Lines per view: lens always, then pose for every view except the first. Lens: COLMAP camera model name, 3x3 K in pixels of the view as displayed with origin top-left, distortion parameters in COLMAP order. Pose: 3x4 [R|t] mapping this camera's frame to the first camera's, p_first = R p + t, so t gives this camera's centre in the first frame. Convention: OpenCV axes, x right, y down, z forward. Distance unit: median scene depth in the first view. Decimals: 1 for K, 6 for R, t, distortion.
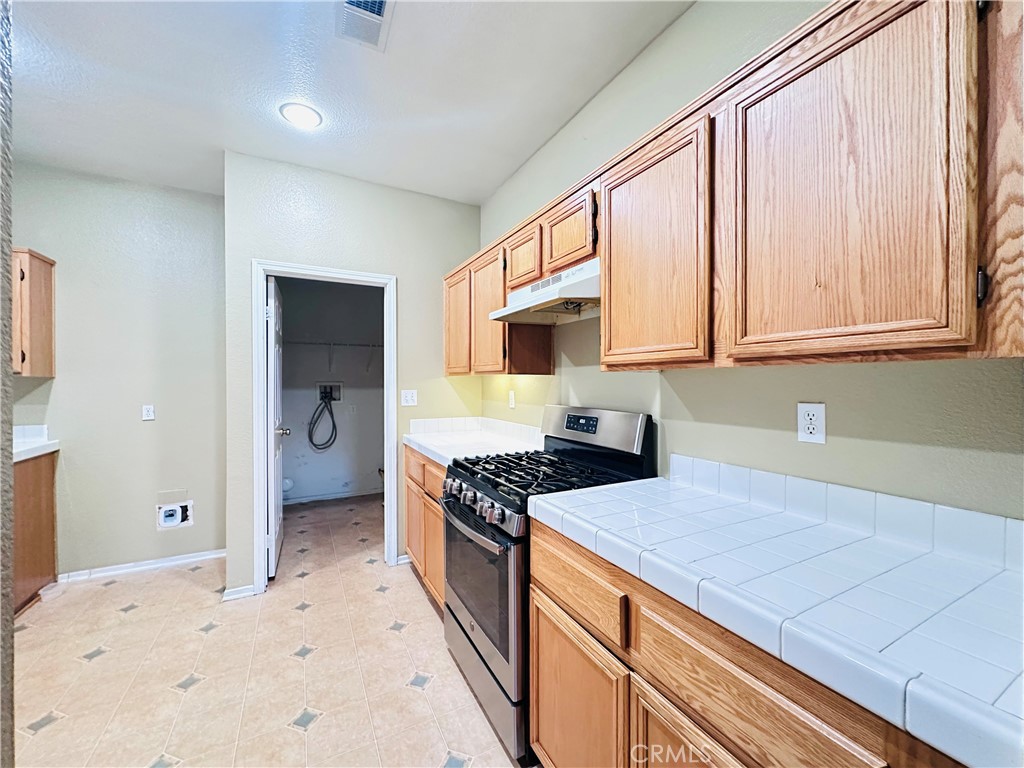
lens RADIAL K [[409.6, 0, 509.8], [0, 409.6, 382.9], [0, 0, 1]] dist [-0.000235, 0.000763]
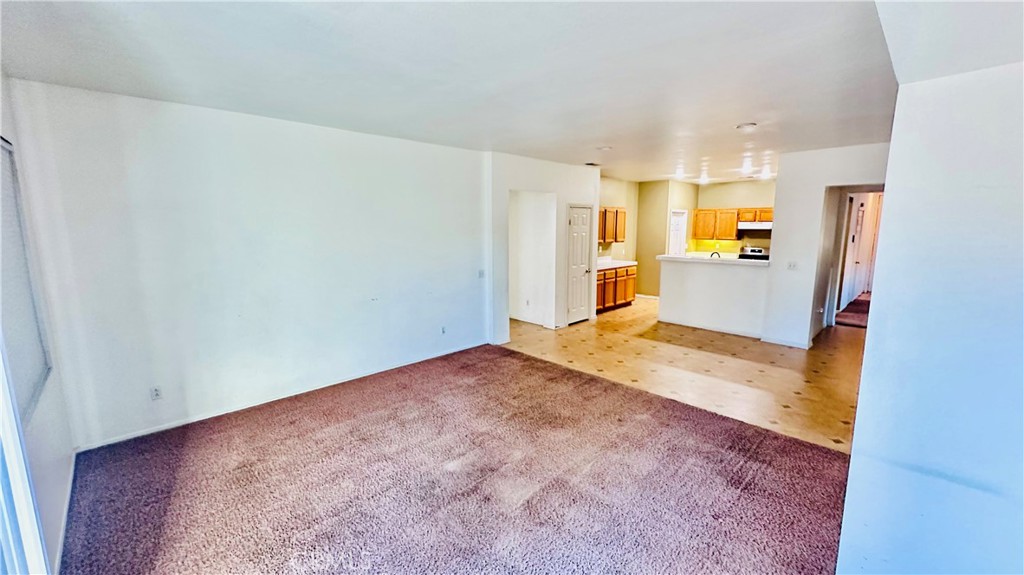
lens RADIAL K [[408.6, 0, 509.2], [0, 408.6, 285.9], [0, 0, 1]] dist [0.001051, 0.000160]
pose [[0.957843, -0.042390, 0.284147, -4.012051], [0.001382, 0.989723, 0.142992, -0.189048], [-0.287288, -0.136571, 0.948058, -2.793377]]
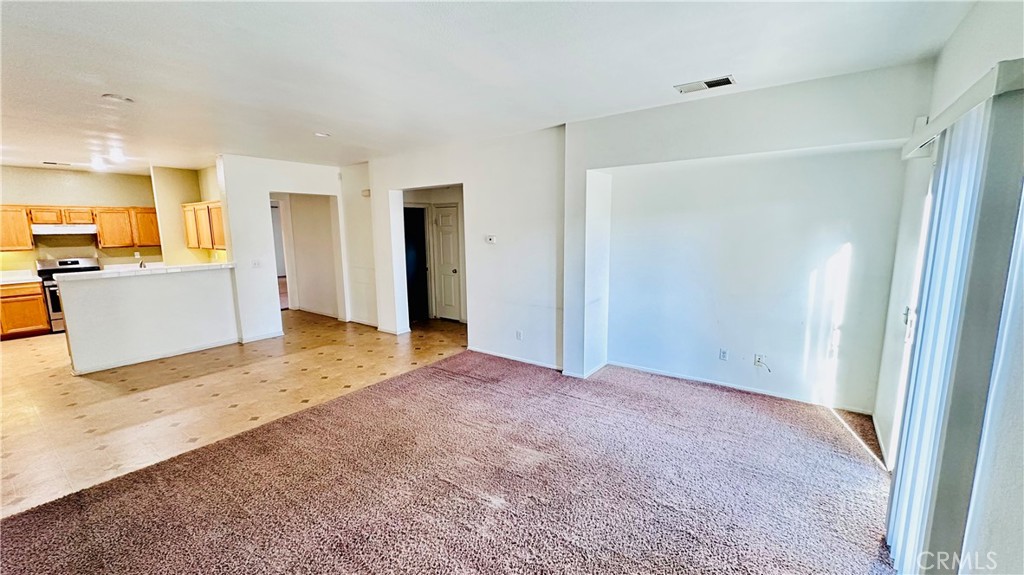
lens RADIAL K [[408.6, 0, 511.7], [0, 408.6, 286.7], [0, 0, 1]] dist [0.001051, 0.000160]
pose [[-0.445869, -0.123330, 0.886561, -4.882472], [0.016308, 0.989179, 0.145807, -0.161983], [-0.894950, 0.079469, -0.439032, -0.929469]]
